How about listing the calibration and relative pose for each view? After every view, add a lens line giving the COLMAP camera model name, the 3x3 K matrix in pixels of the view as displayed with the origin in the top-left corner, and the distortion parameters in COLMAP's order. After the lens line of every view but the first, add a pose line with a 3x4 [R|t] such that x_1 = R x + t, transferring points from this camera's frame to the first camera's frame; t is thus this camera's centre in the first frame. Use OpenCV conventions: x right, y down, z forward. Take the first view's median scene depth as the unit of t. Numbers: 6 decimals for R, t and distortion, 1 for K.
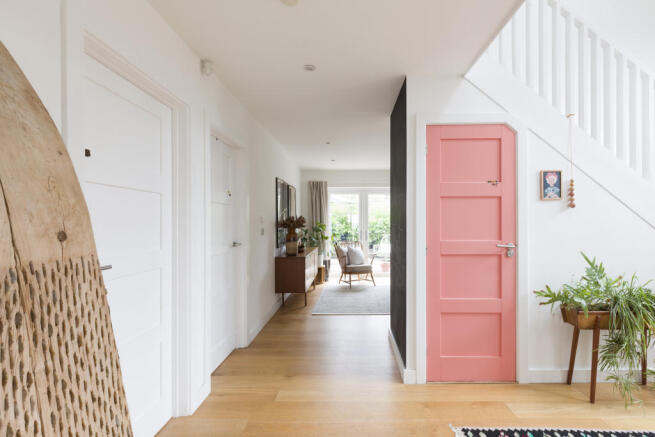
lens RADIAL K [[343.7, 0, 326.9], [0, 343.7, 219.8], [0, 0, 1]] dist [0.002197, 0.000518]
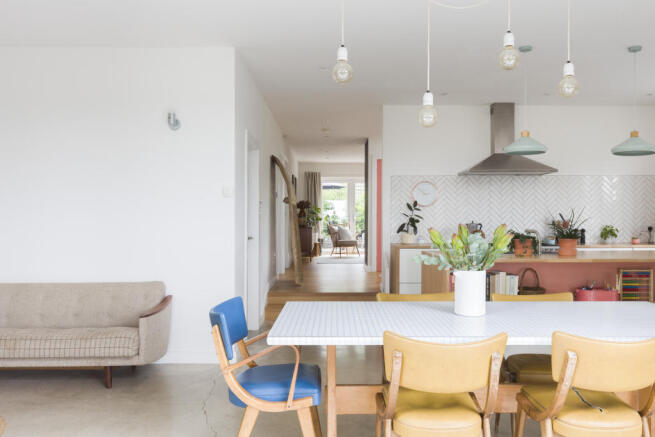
lens RADIAL K [[492.5, 0, 327.5], [0, 492.5, 216.8], [0, 0, 1]] dist [0.000858, 0.000390]
pose [[0.998556, 0.001043, 0.053706, -0.070936], [-0.001672, 0.999931, 0.011662, 0.023315], [-0.053690, -0.011735, 0.998489, -0.749392]]
